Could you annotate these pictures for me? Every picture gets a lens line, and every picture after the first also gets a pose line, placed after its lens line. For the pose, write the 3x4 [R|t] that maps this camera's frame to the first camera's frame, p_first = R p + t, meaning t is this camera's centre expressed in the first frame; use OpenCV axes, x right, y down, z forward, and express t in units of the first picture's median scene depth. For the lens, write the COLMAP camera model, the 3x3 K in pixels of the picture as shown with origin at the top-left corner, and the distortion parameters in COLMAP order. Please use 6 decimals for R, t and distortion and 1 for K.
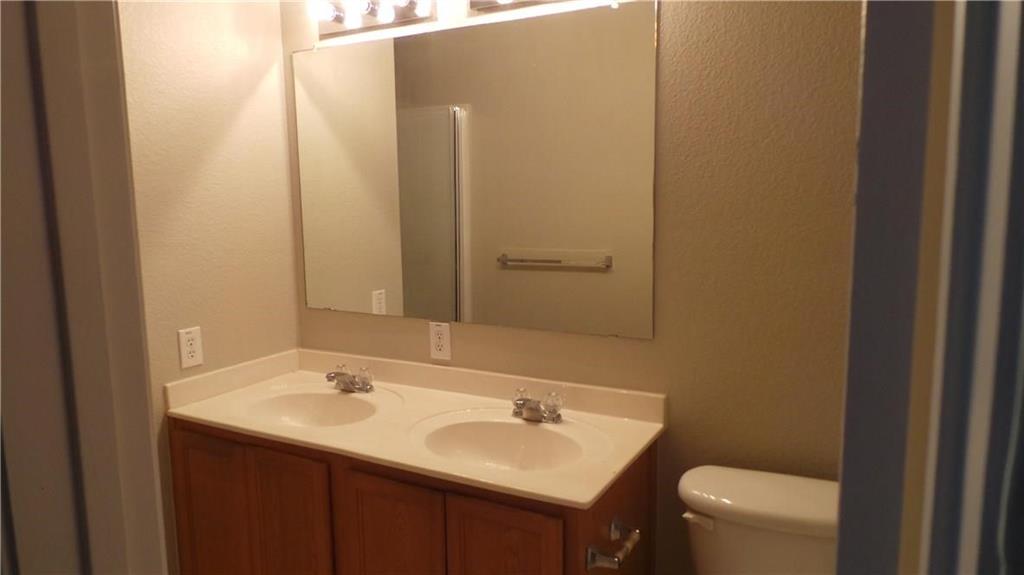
lens RADIAL K [[720.2, 0, 518.5], [0, 720.2, 293.2], [0, 0, 1]] dist [-0.000084, 0.006385]
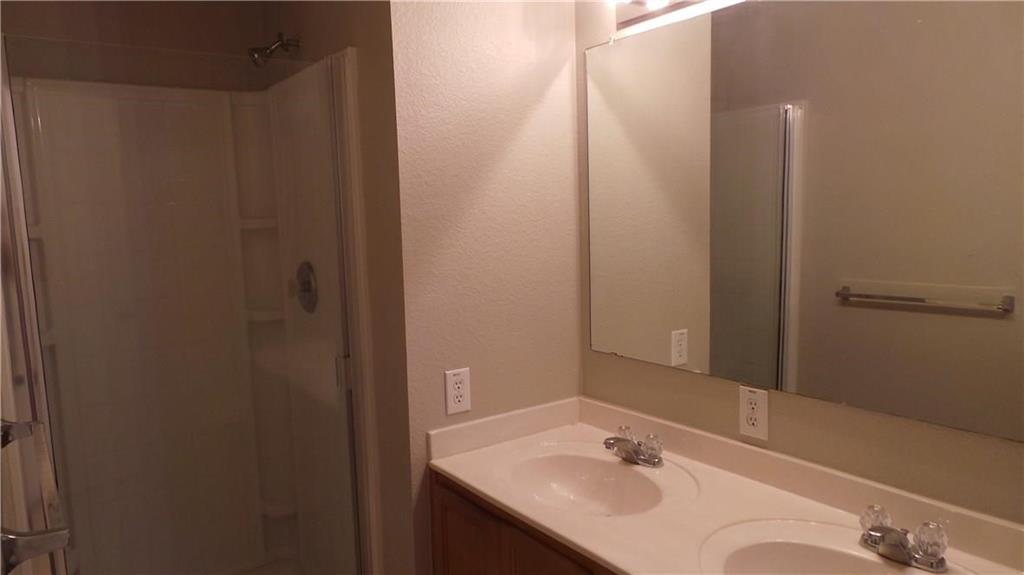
lens RADIAL K [[720.2, 0, 518.5], [0, 720.2, 293.2], [0, 0, 1]] dist [-0.000084, 0.006385]
pose [[0.906719, 0.037272, -0.420086, -0.020848], [-0.045250, 0.998935, -0.009039, -0.038290], [0.419301, 0.027205, 0.907439, 0.218172]]
